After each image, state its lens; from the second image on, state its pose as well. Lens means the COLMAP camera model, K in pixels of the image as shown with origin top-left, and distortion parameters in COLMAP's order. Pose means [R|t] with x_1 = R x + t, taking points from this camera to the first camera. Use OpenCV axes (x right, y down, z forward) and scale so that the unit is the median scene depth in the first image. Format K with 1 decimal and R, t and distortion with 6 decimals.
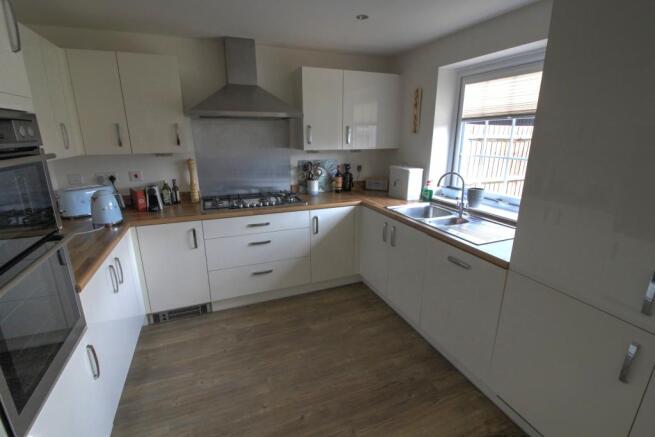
lens RADIAL K [[304.8, 0, 330.2], [0, 304.8, 216.0], [0, 0, 1]] dist [-0.012674, -0.005094]
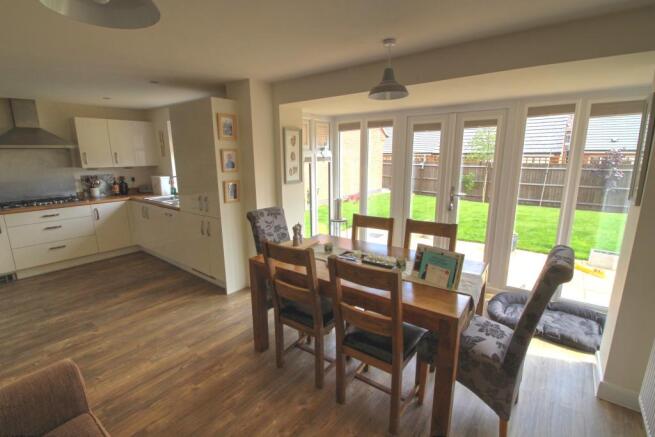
lens RADIAL K [[304.8, 0, 328.1], [0, 304.8, 218.0], [0, 0, 1]] dist [-0.012674, -0.005094]
pose [[0.871199, -0.109369, 0.478593, 0.238184], [0.137782, 0.990159, -0.024536, 0.246192], [-0.471199, 0.087317, 0.877694, -0.916932]]
